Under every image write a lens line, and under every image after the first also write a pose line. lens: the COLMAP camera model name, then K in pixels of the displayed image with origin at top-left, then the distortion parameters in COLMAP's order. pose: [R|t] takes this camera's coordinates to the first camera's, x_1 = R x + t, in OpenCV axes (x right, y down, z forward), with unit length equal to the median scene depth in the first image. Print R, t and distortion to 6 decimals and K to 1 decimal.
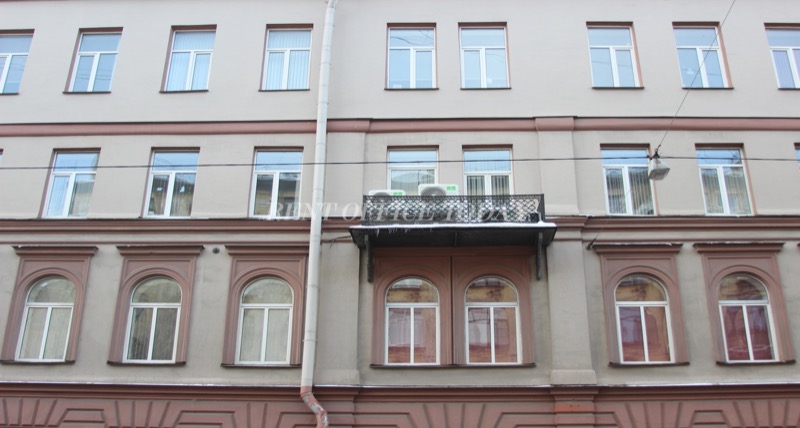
lens RADIAL K [[810.1, 0, 401.2], [0, 810.1, 188.3], [0, 0, 1]] dist [-0.097222, 0.027458]
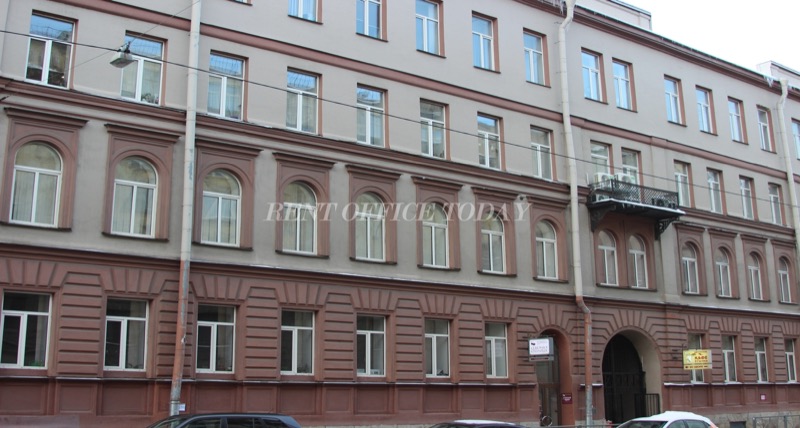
lens RADIAL K [[694.0, 0, 399.2], [0, 694.0, 262.2], [0, 0, 1]] dist [-0.055383, 0.000211]
pose [[0.859085, 0.089250, 0.503992, -0.758632], [-0.207605, 0.960804, 0.183730, 0.003946], [-0.467840, -0.262471, 0.843940, 0.022079]]
